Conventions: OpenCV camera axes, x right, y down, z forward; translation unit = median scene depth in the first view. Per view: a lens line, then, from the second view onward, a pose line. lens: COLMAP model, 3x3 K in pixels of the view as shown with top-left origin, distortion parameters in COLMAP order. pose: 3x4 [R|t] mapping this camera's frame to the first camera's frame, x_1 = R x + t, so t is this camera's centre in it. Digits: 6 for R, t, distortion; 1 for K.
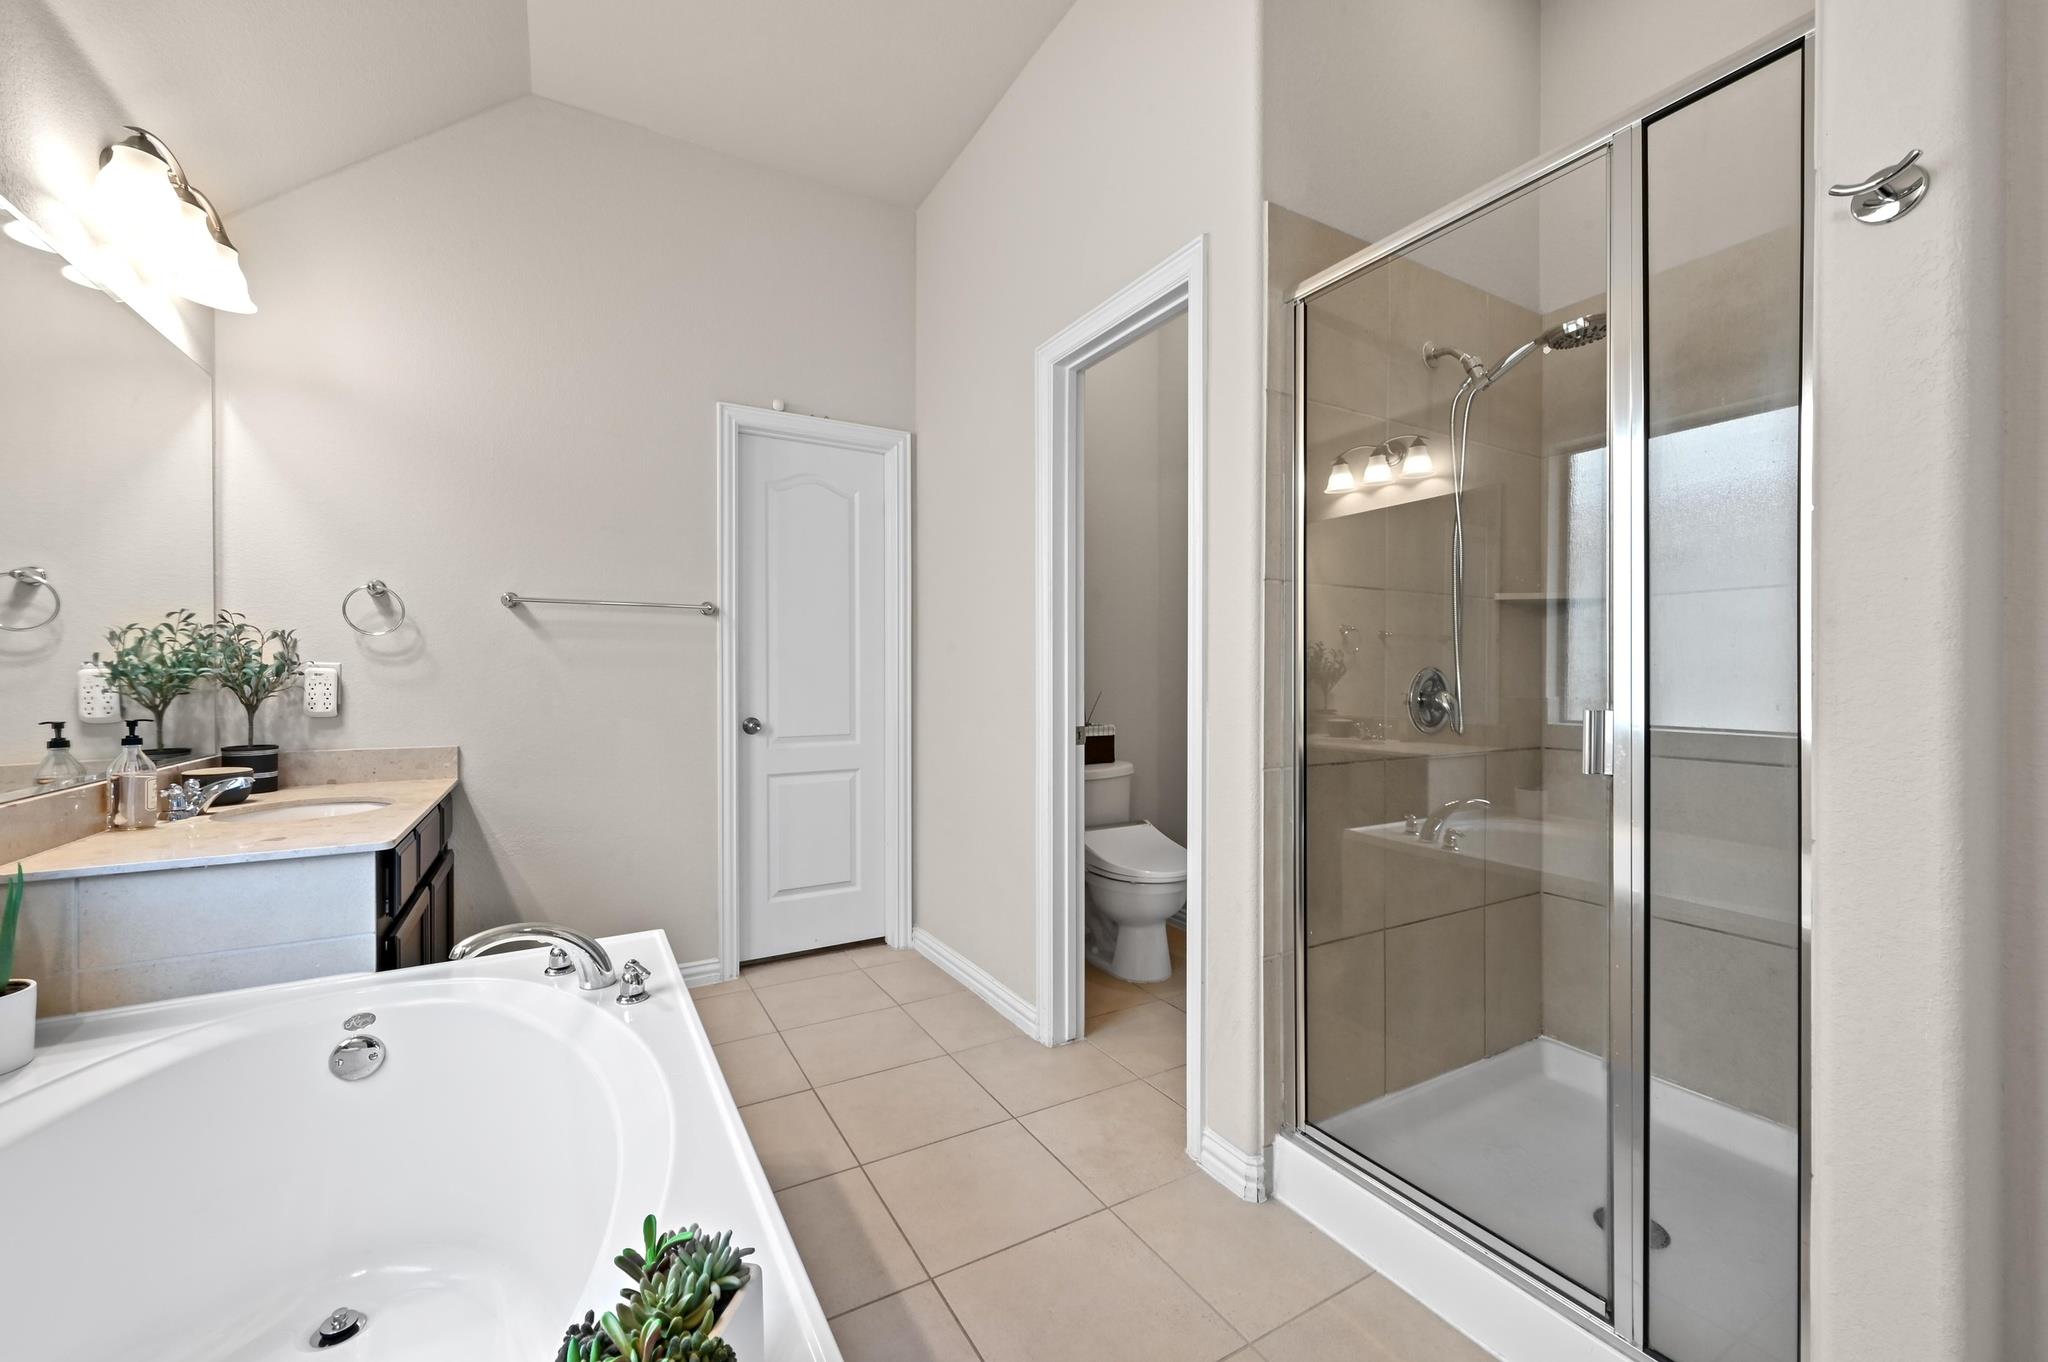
lens RADIAL K [[812.8, 0, 1015.1], [0, 812.8, 677.0], [0, 0, 1]] dist [0.000501, 0.000233]
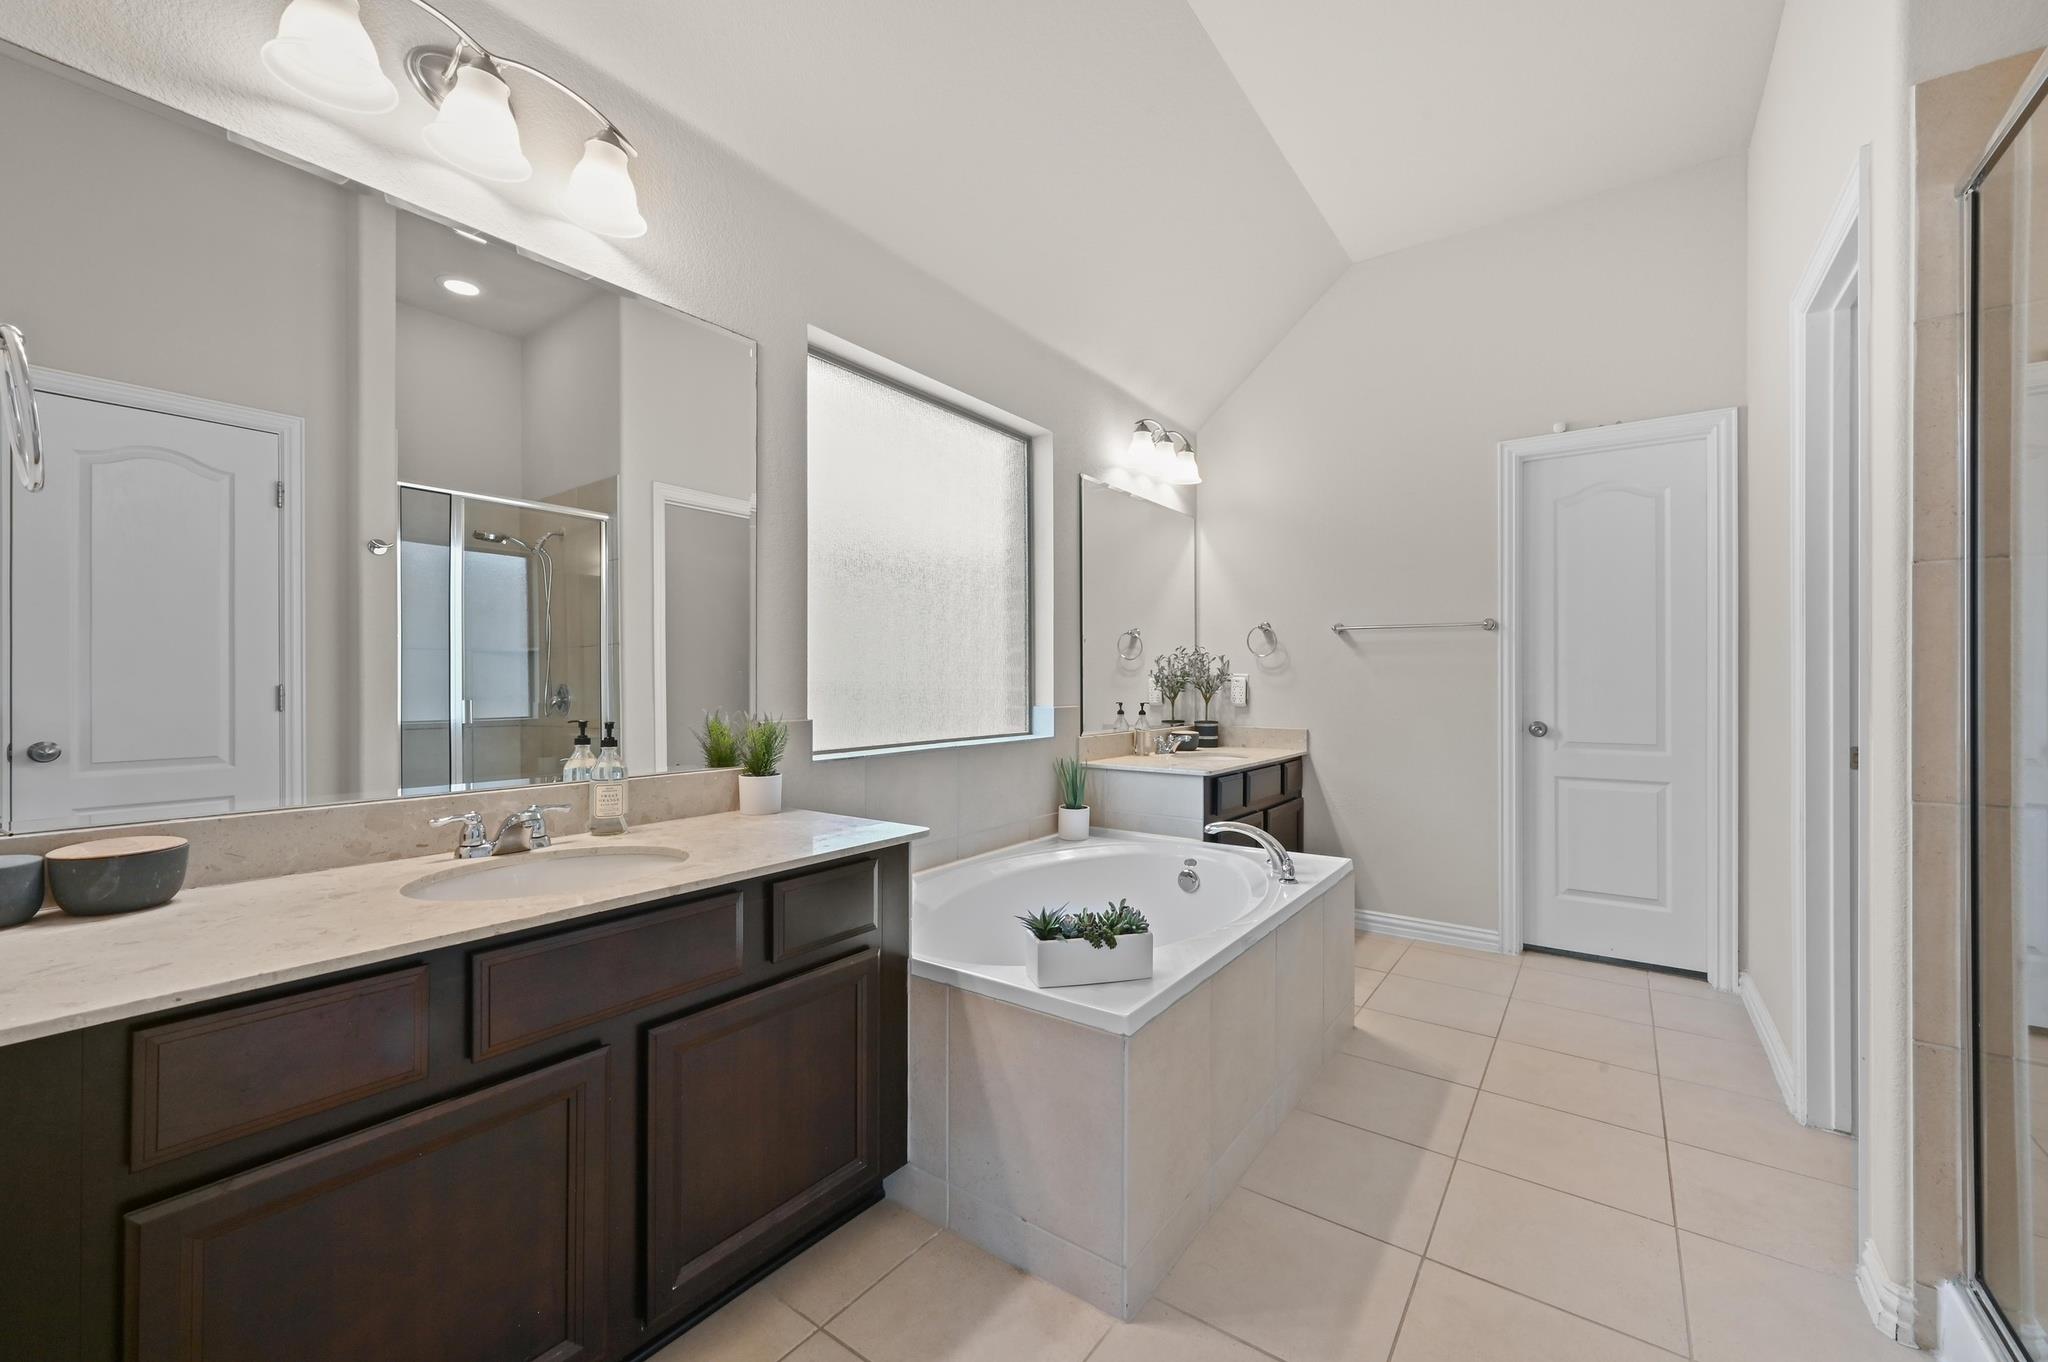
lens RADIAL K [[812.8, 0, 1015.1], [0, 812.8, 677.0], [0, 0, 1]] dist [0.000501, 0.000233]
pose [[0.394040, -0.003891, -0.919085, 0.498066], [-0.005440, 0.999964, -0.006566, 0.002154], [0.919077, 0.007587, 0.394005, -0.083533]]
